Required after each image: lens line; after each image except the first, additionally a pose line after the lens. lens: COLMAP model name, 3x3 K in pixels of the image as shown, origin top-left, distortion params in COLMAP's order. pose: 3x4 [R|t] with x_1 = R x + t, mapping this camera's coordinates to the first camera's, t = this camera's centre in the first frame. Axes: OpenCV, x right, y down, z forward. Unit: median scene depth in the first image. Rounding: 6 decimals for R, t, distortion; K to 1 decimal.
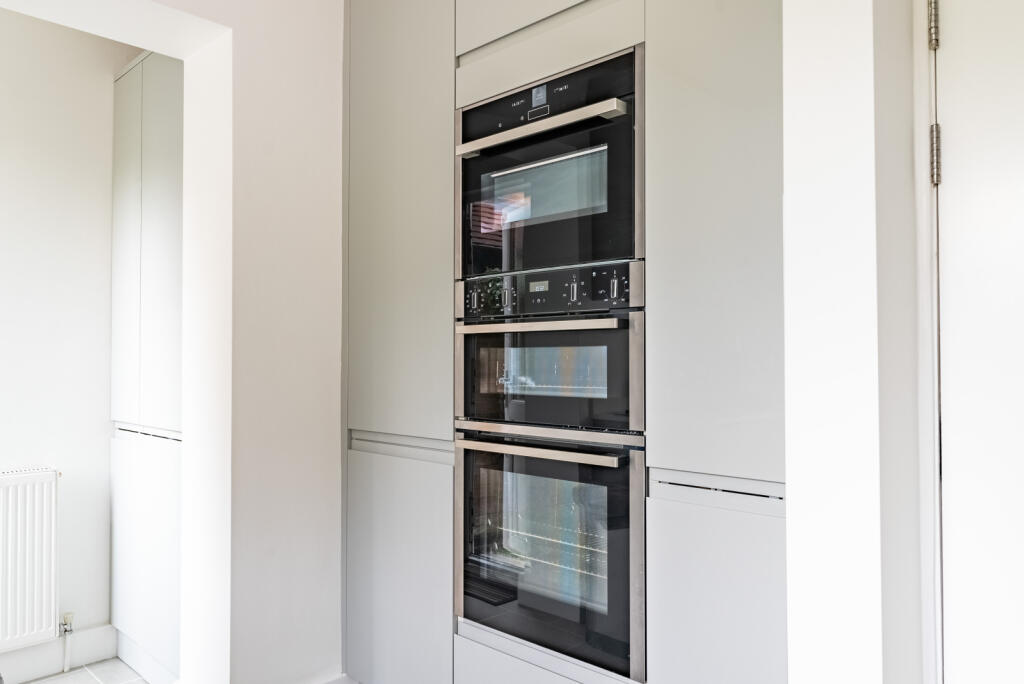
lens RADIAL K [[734.7, 0, 509.5], [0, 734.7, 333.4], [0, 0, 1]] dist [-0.007992, 0.004337]
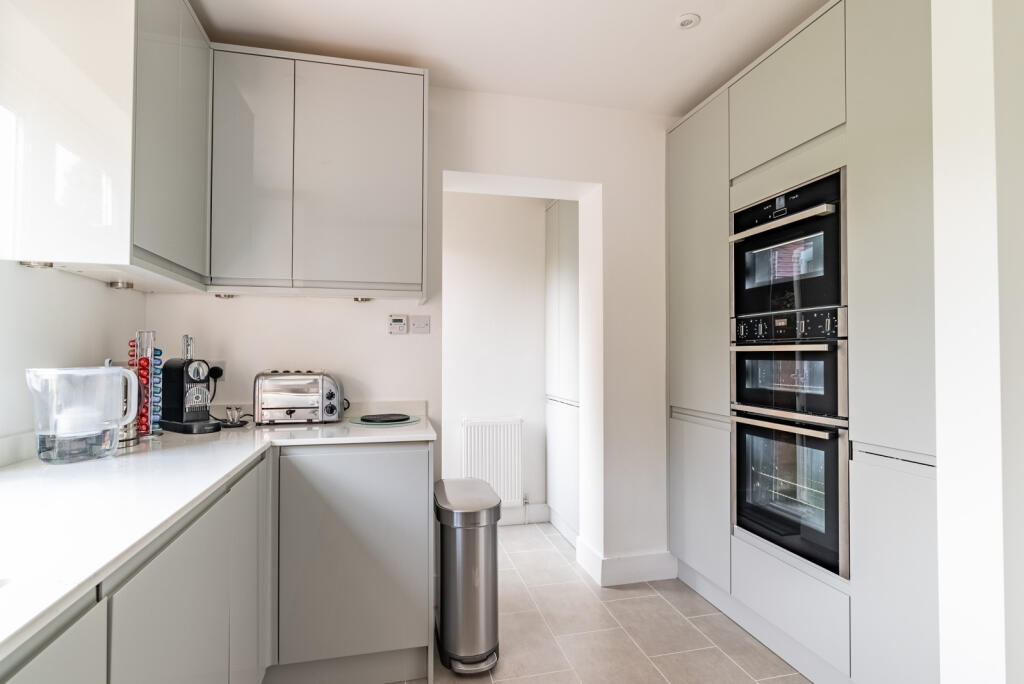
lens RADIAL K [[532.3, 0, 510.0], [0, 532.3, 342.4], [0, 0, 1]] dist [0.007244, 0.000724]
pose [[0.842492, -0.004036, -0.538693, 0.155146], [0.008456, 0.999948, 0.005732, -0.029855], [0.538642, -0.009384, 0.842482, -0.266748]]
